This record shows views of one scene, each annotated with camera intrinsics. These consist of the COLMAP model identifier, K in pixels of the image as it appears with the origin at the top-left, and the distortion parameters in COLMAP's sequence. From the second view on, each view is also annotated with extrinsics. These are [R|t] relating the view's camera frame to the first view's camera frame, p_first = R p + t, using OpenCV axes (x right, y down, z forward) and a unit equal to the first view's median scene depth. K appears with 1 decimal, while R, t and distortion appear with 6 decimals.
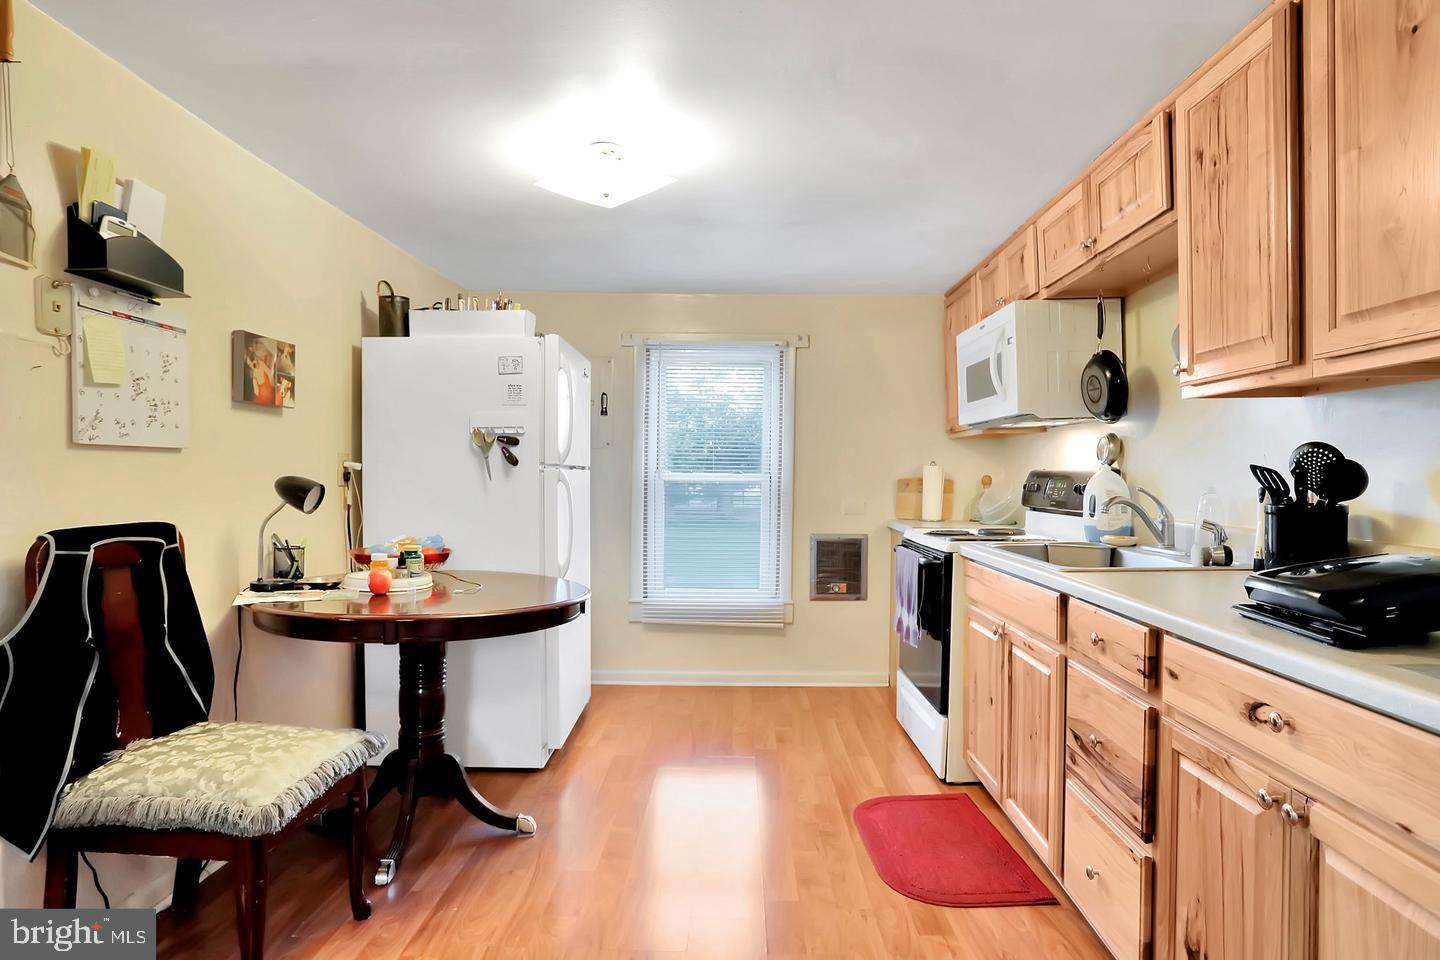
lens RADIAL K [[786.0, 0, 726.8], [0, 786.0, 488.1], [0, 0, 1]] dist [-0.051224, 0.019192]
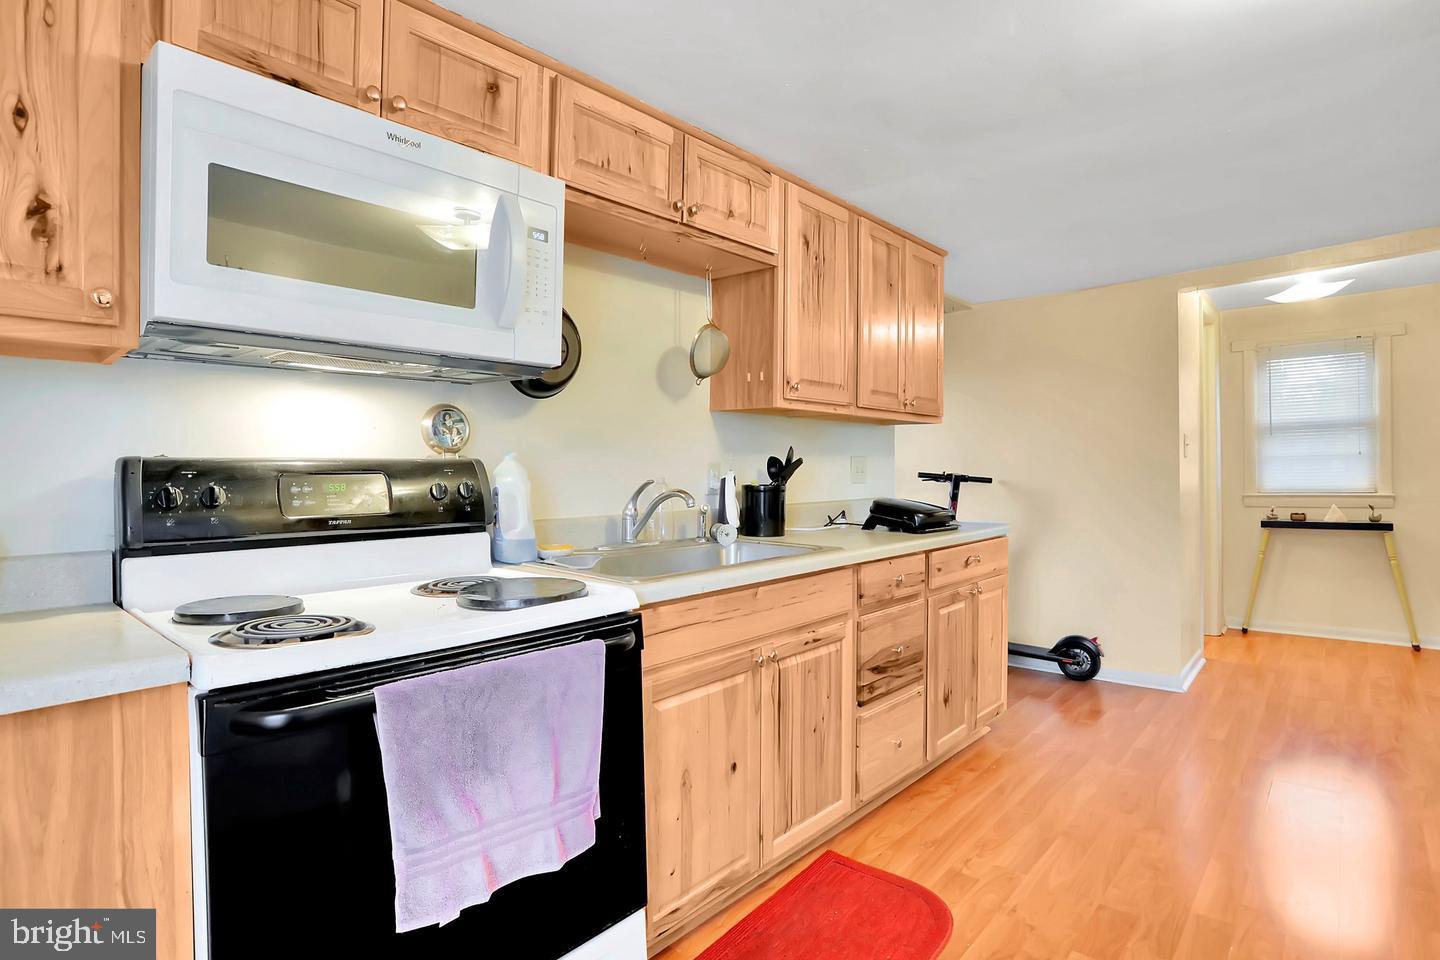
lens RADIAL K [[730.2, 0, 722.5], [0, 730.2, 466.2], [0, 0, 1]] dist [-0.044050, 0.007986]
pose [[-0.754764, -0.005749, 0.655971, -0.119515], [0.009982, 0.999745, 0.020247, -0.035162], [-0.655921, 0.021829, -0.754514, 1.644556]]
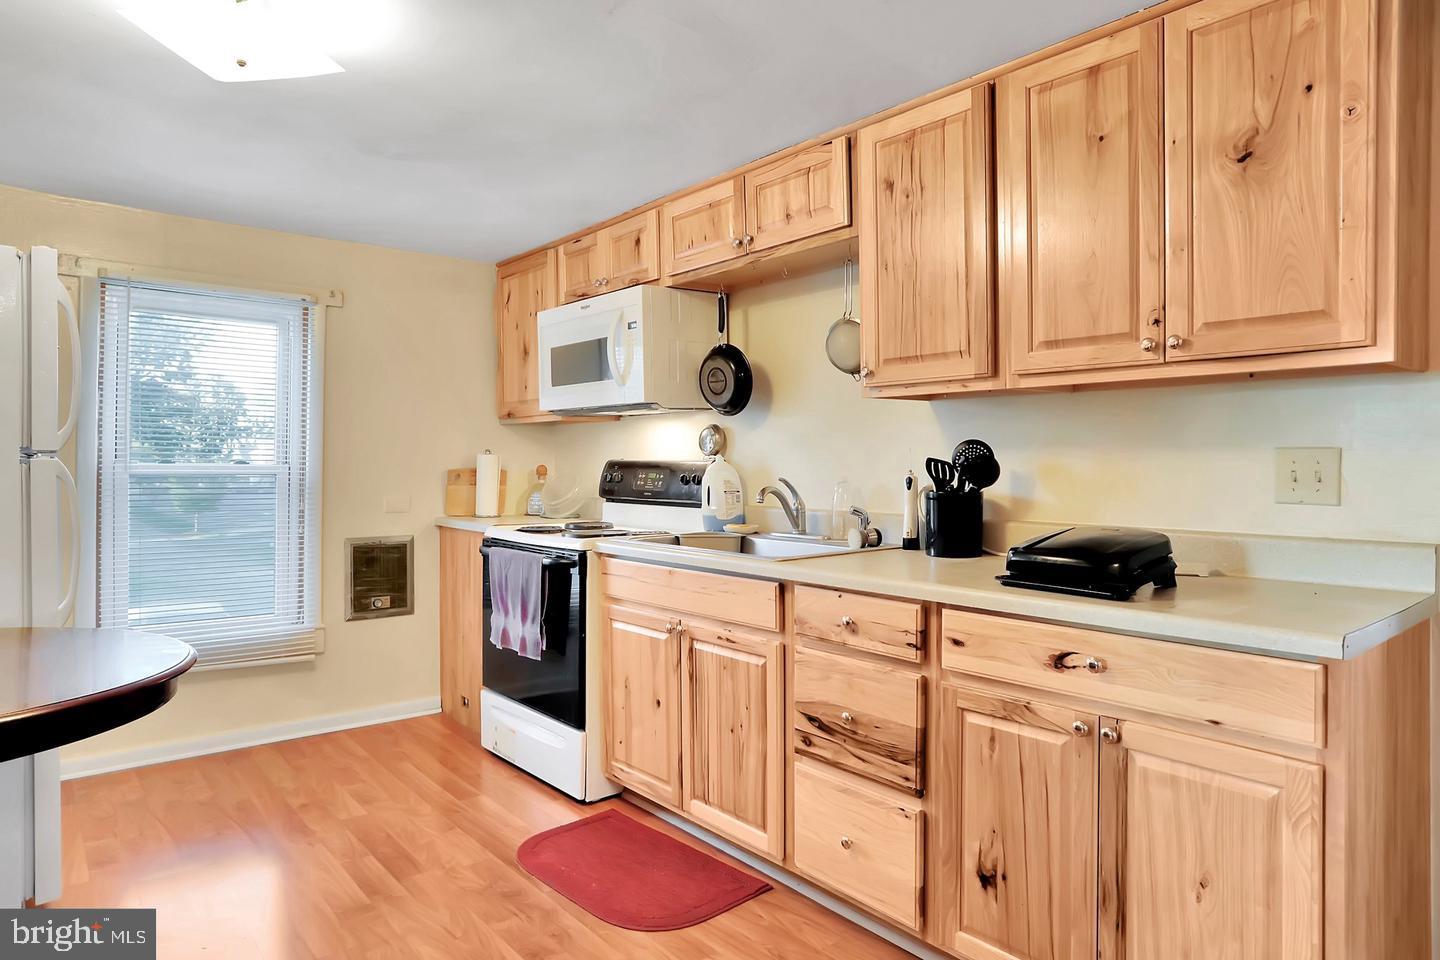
lens RADIAL K [[872.7, 0, 709.5], [0, 872.7, 467.1], [0, 0, 1]] dist [-0.047952, 0.002373]
pose [[0.761104, -0.003799, 0.648619, -0.324084], [0.011081, 0.999913, -0.007147, -0.008084], [-0.648536, 0.012627, 0.761079, 0.156702]]
